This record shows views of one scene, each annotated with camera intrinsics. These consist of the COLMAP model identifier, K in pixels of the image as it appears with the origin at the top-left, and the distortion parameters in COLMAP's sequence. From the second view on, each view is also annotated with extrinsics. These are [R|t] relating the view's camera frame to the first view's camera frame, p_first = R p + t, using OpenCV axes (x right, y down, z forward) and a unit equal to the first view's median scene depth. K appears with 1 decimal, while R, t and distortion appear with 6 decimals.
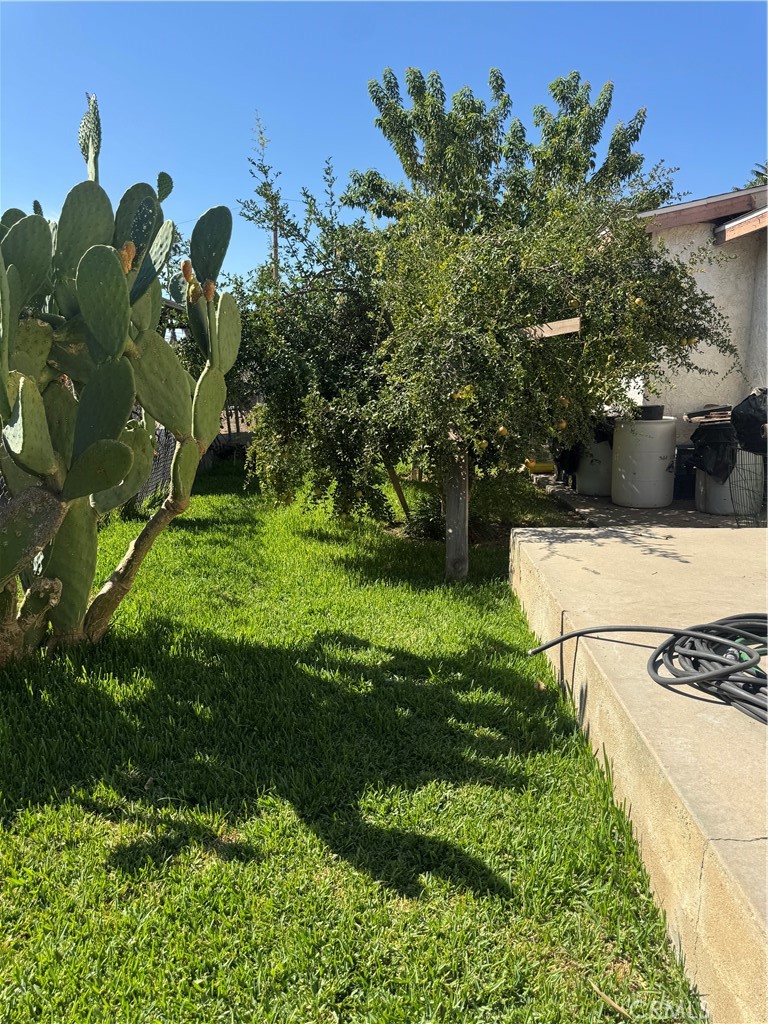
lens RADIAL K [[719.1, 0, 384.0], [0, 719.1, 512.0], [0, 0, 1]] dist [0.044769, -0.085892]
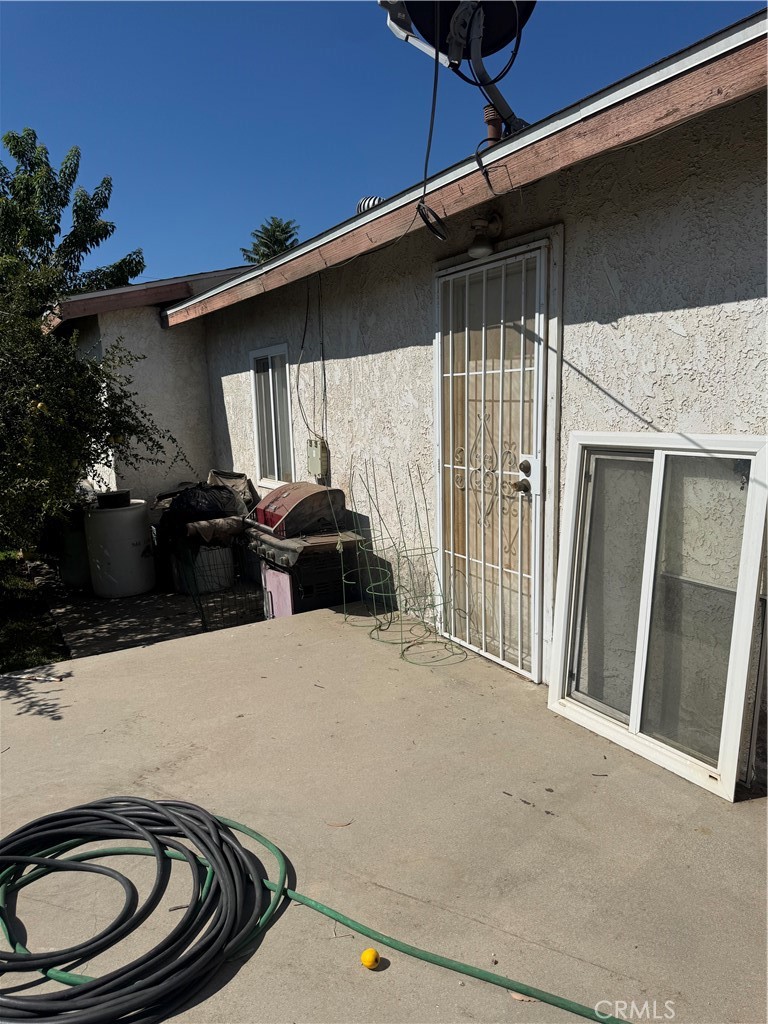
lens RADIAL K [[708.6, 0, 382.9], [0, 708.6, 530.6], [0, 0, 1]] dist [0.046029, -0.054682]
pose [[0.842214, -0.124062, 0.524676, 0.228578], [0.134779, 0.990714, 0.017910, -0.092357], [-0.522025, 0.055631, 0.851114, -0.004459]]
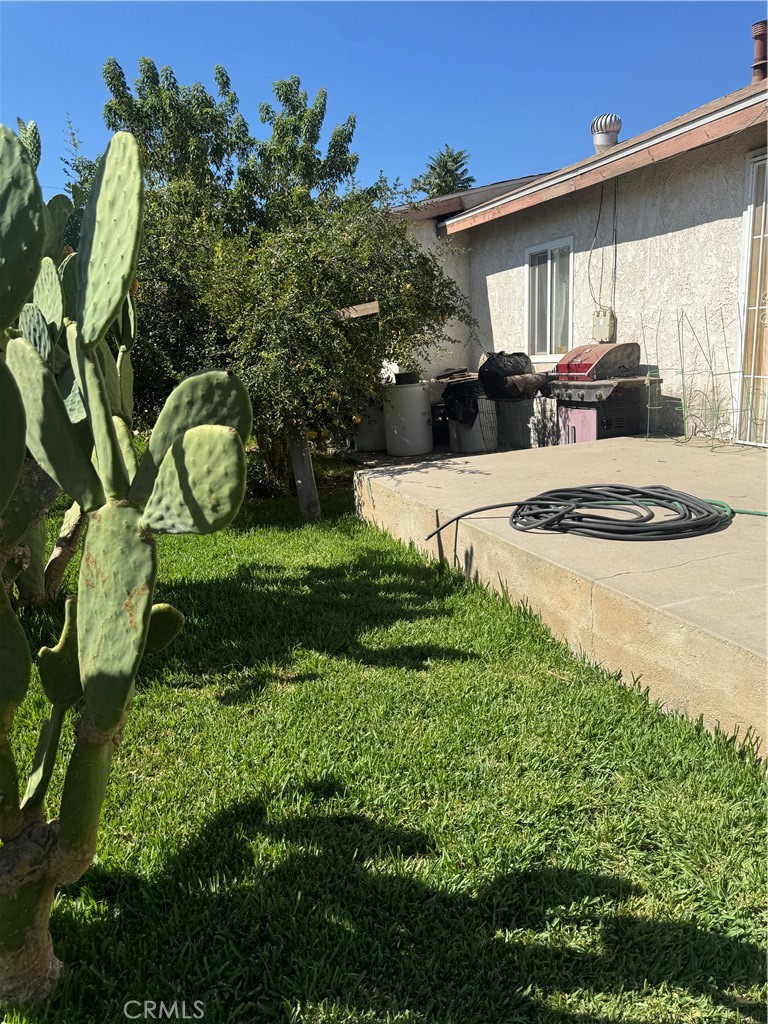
lens RADIAL K [[716.3, 0, 384.0], [0, 716.3, 512.0], [0, 0, 1]] dist [0.079177, -0.114149]
pose [[0.920021, -0.136596, 0.367292, -0.212713], [0.128363, 0.990619, 0.046877, 0.036105], [-0.370250, 0.004019, 0.928924, -0.161543]]
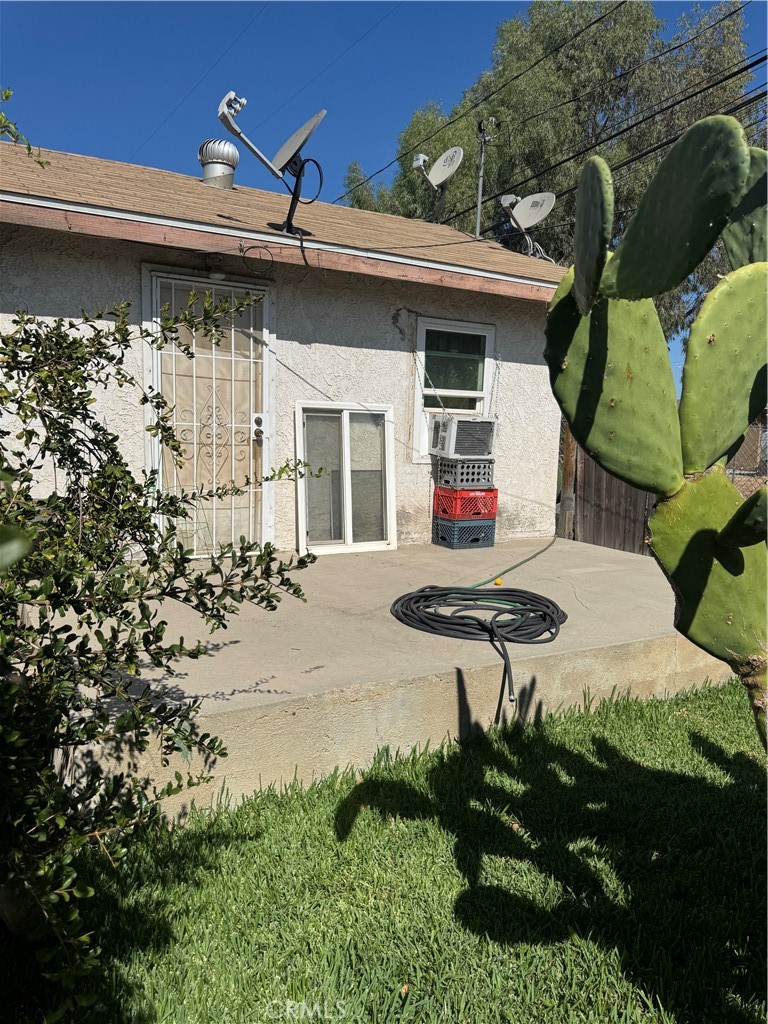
lens RADIAL K [[719.1, 0, 384.0], [0, 719.1, 512.0], [0, 0, 1]] dist [0.044769, -0.085892]
pose [[-0.533291, -0.093006, 0.840804, -0.315264], [0.142333, 0.969902, 0.197563, -0.175320], [-0.833872, 0.225033, -0.504002, 0.898332]]
